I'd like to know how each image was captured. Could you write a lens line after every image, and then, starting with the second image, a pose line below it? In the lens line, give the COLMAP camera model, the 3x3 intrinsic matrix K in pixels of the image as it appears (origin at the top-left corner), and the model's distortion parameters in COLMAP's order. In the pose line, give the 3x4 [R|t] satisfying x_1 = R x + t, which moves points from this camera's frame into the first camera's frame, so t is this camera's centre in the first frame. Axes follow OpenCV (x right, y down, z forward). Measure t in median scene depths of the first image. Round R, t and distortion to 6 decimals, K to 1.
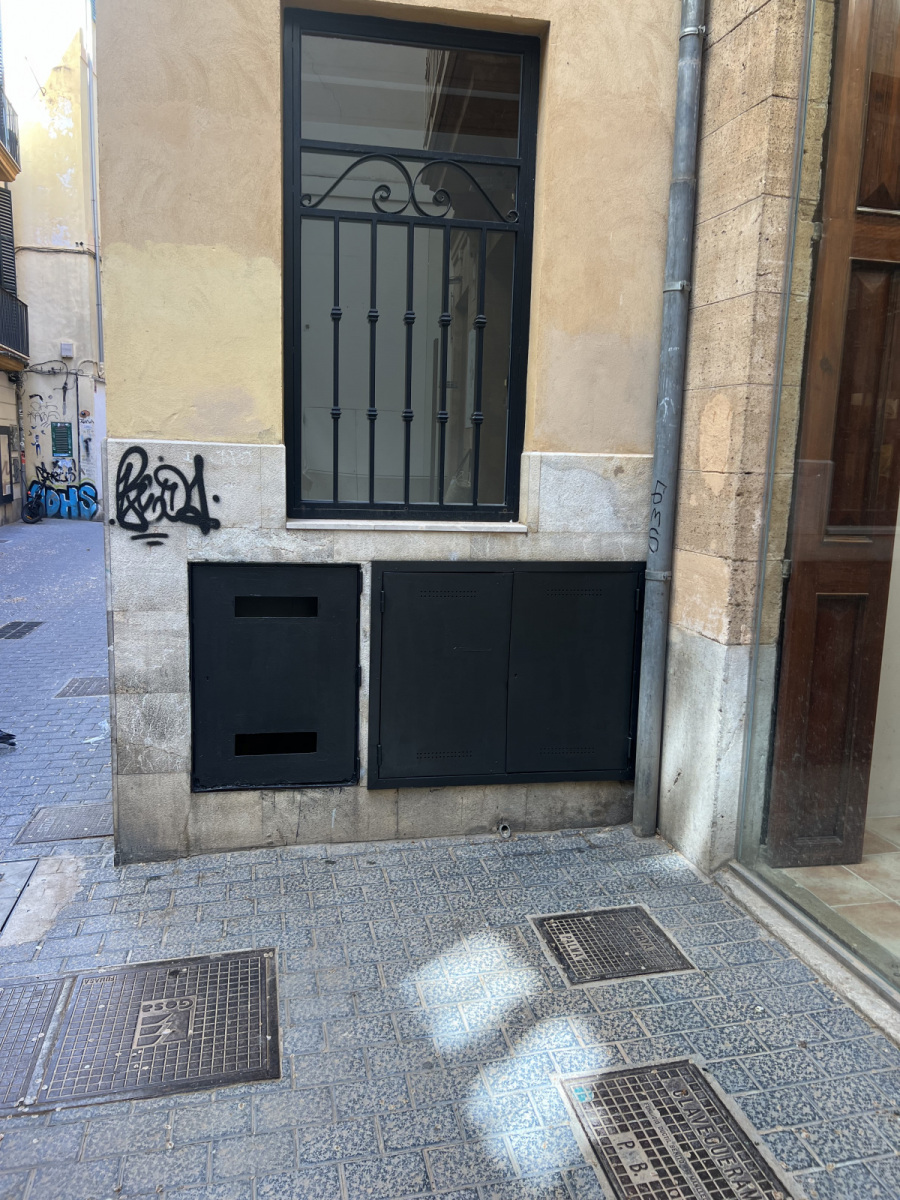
lens RADIAL K [[901.8, 0, 449.3], [0, 901.8, 593.7], [0, 0, 1]] dist [0.053778, -0.060155]
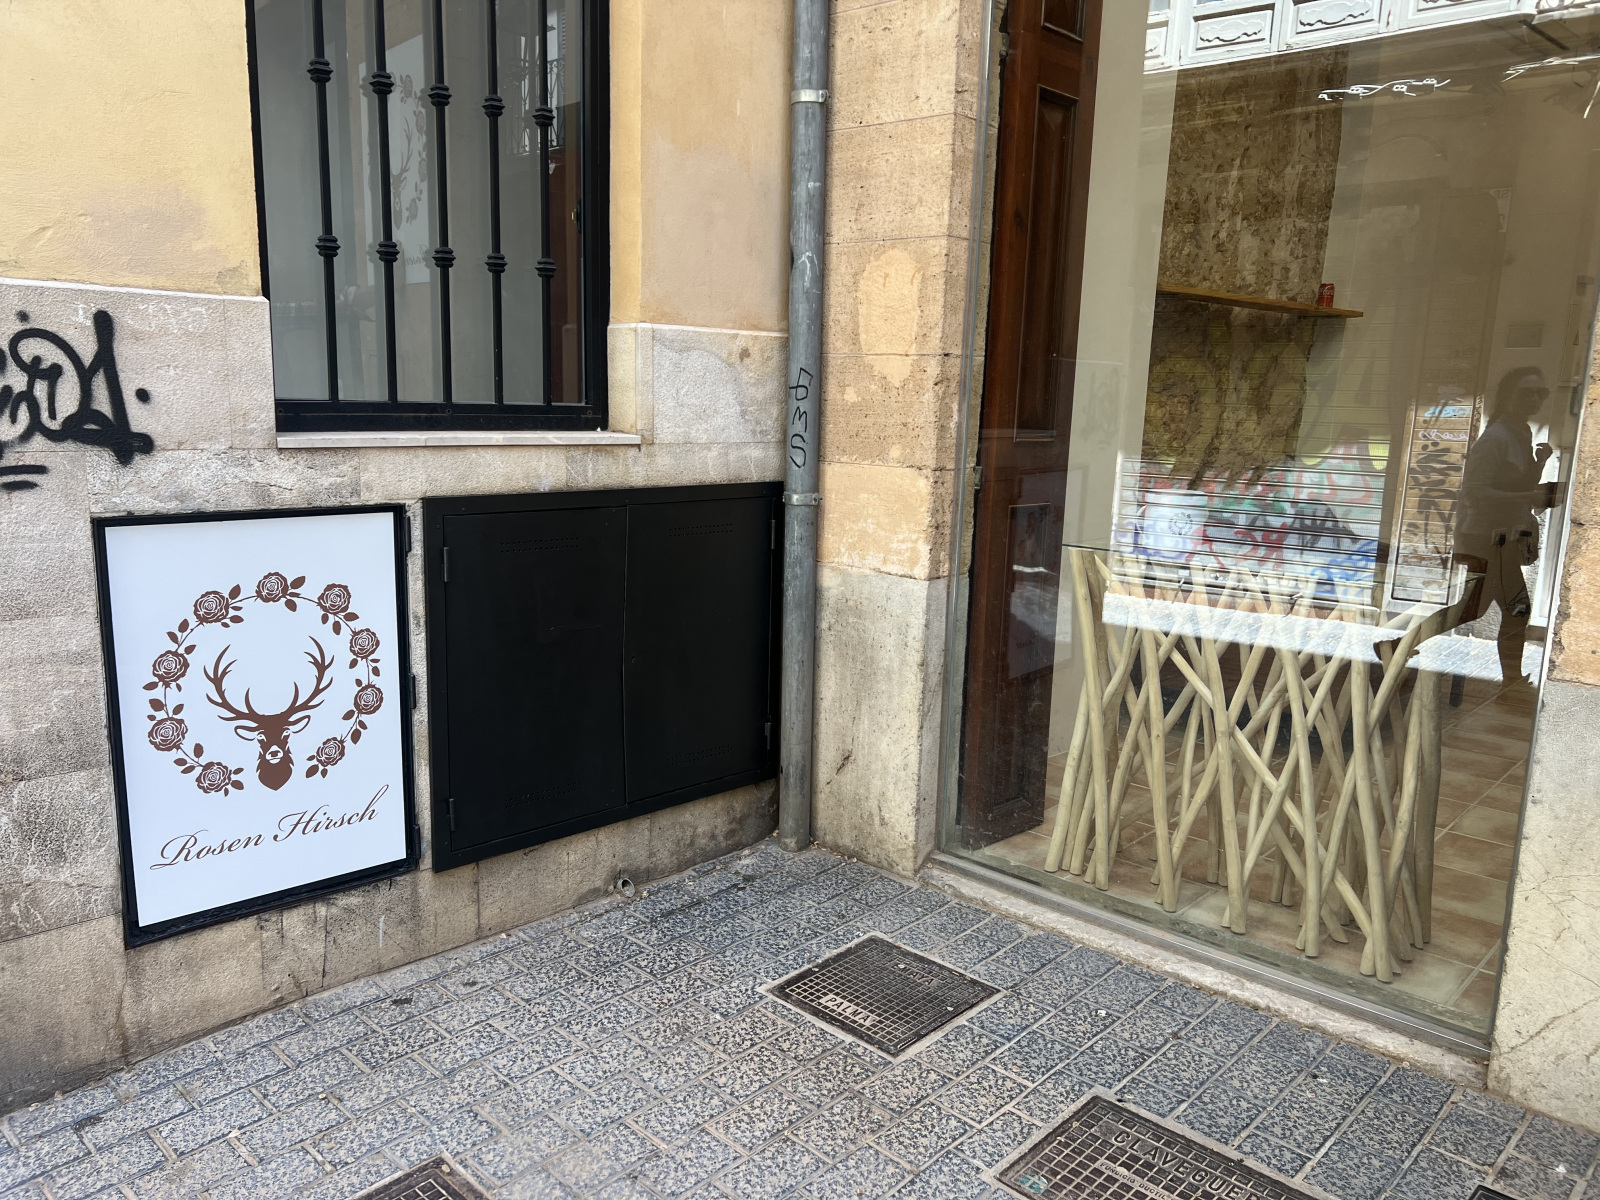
lens RADIAL K [[1202.5, 0, 794.1], [0, 1202.5, 607.5], [0, 0, 1]] dist [0.053778, -0.060155]
pose [[0.835602, -0.104535, 0.539298, -0.331313], [0.080030, 0.994419, 0.068752, 0.000297], [-0.543475, -0.014290, 0.839304, 0.189490]]
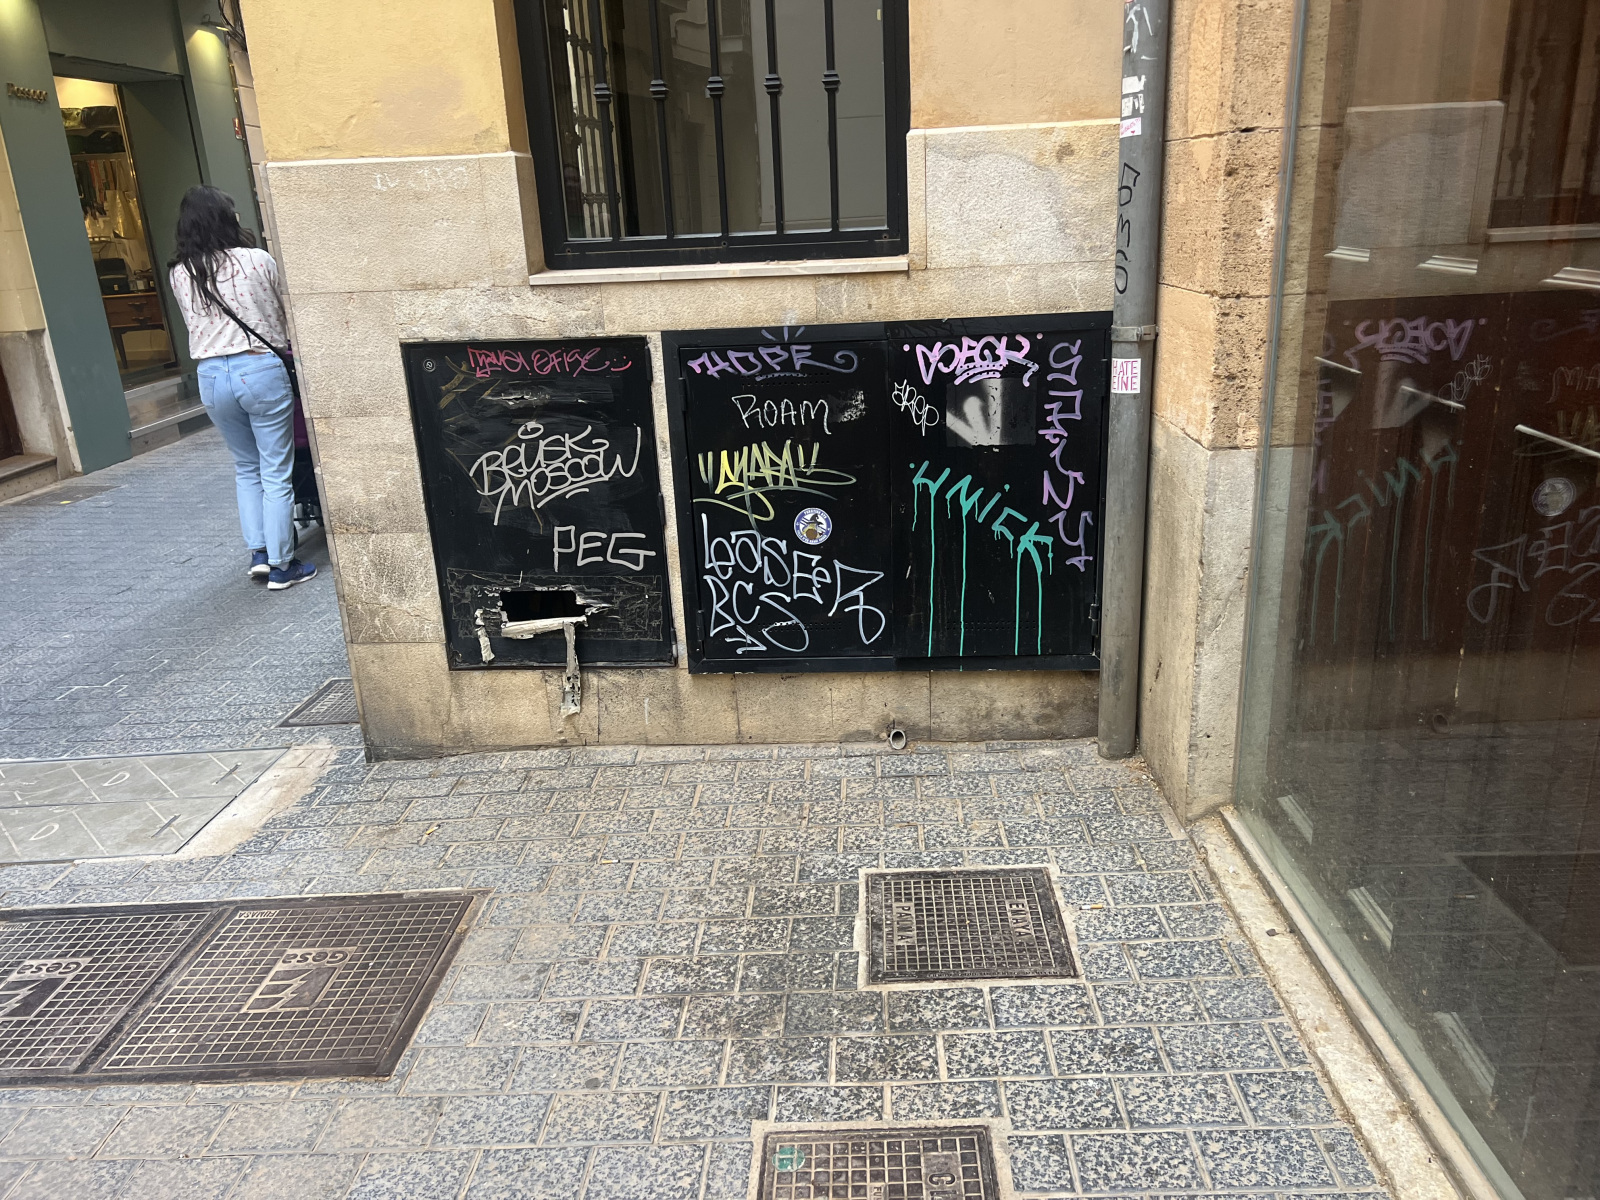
lens RADIAL K [[1202.5, 0, 801.5], [0, 1202.5, 604.8], [0, 0, 1]] dist [0.053778, -0.060155]
pose [[0.962331, 0.015264, -0.271453, 0.254555], [0.031162, 0.985651, 0.165897, 0.017429], [0.270091, -0.168107, 0.948046, 0.176189]]
